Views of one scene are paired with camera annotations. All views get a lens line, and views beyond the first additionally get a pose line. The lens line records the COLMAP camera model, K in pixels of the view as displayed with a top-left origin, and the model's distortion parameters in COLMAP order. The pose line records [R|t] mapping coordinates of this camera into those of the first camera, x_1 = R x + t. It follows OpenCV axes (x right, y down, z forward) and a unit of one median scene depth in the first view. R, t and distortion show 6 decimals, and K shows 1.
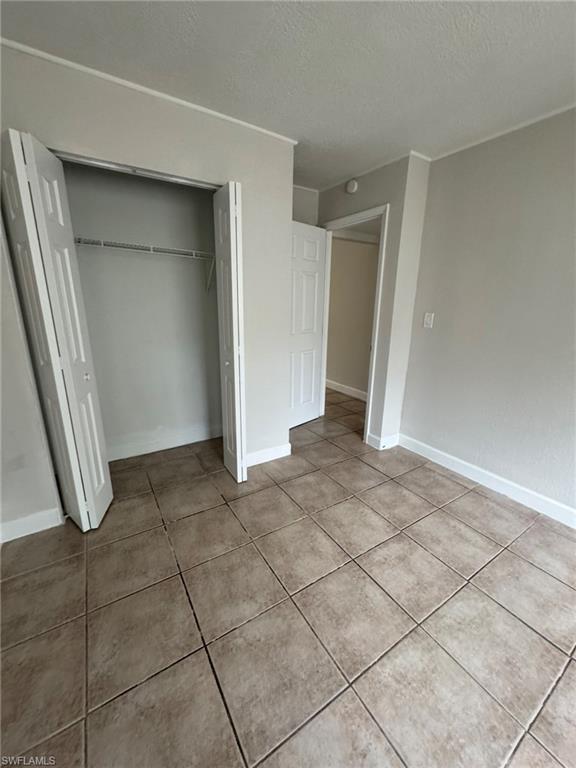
lens RADIAL K [[307.4, 0, 287.4], [0, 307.4, 385.6], [0, 0, 1]] dist [-0.001733, -0.000281]
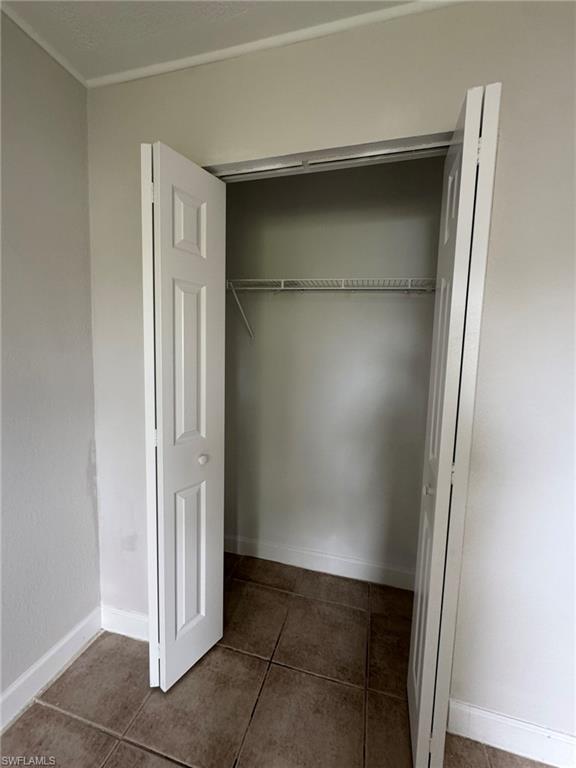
lens RADIAL K [[307.4, 0, 290.7], [0, 307.4, 382.6], [0, 0, 1]] dist [-0.001733, -0.000281]
pose [[0.673387, 0.069085, -0.736055, -0.008635], [-0.216453, 0.970418, -0.106942, -0.161051], [0.706893, 0.231335, 0.668420, 0.607638]]
